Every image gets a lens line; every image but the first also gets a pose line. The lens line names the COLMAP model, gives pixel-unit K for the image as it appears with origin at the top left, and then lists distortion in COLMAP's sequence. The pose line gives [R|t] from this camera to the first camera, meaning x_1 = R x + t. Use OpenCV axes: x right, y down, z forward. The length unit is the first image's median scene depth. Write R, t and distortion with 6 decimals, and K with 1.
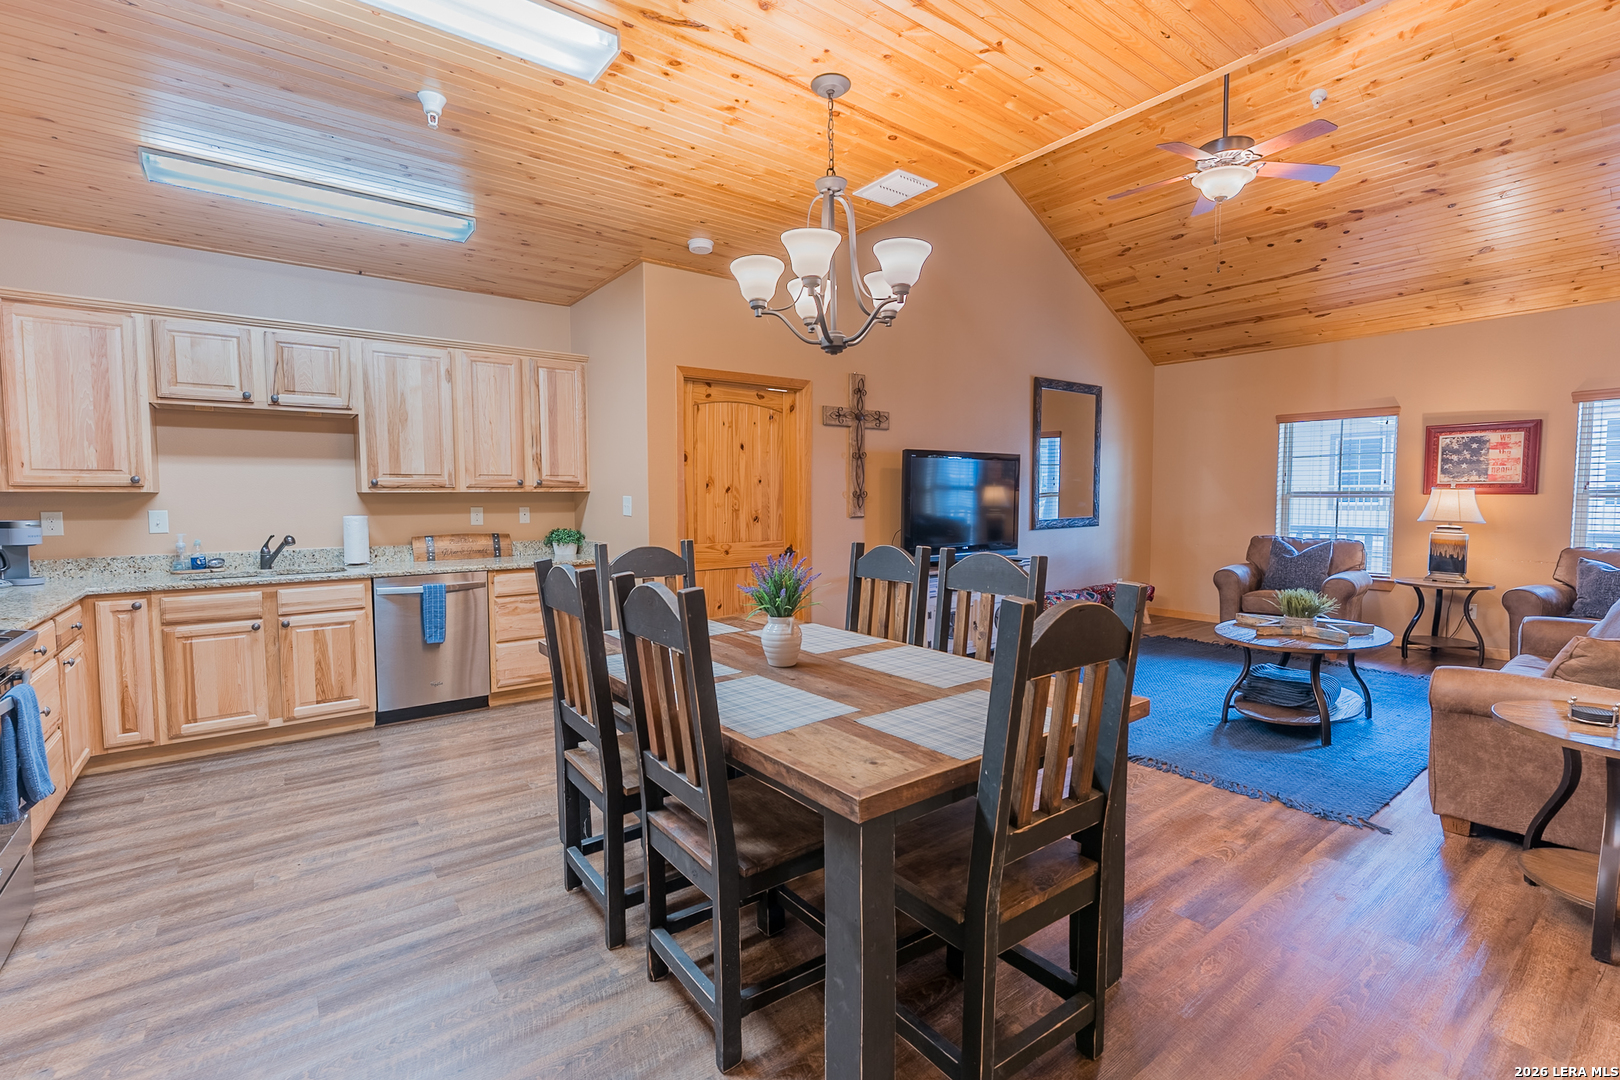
lens RADIAL K [[732.7, 0, 809.9], [0, 732.7, 537.7], [0, 0, 1]] dist [0.002931, -0.000939]
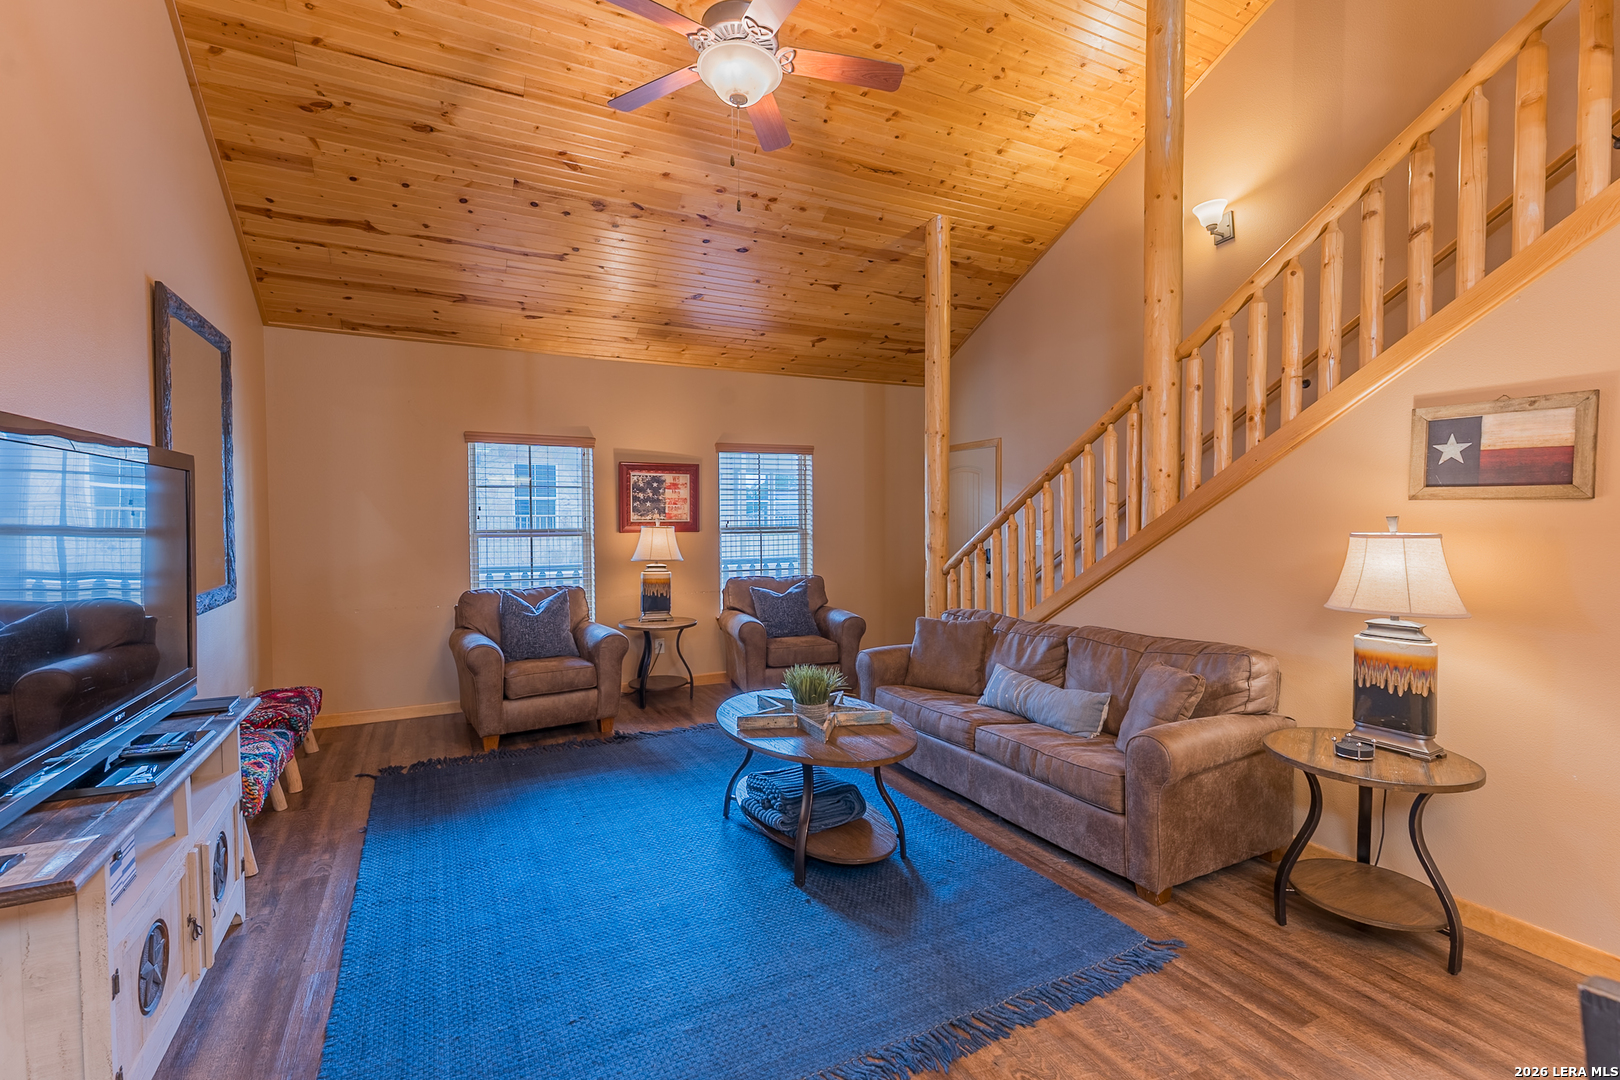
lens RADIAL K [[732.7, 0, 807.7], [0, 732.7, 535.0], [0, 0, 1]] dist [0.002931, -0.000939]
pose [[0.188116, -0.020167, 0.981940, -0.059965], [0.061292, 0.998081, 0.008756, -0.051285], [-0.980232, 0.058538, 0.188991, 0.600616]]
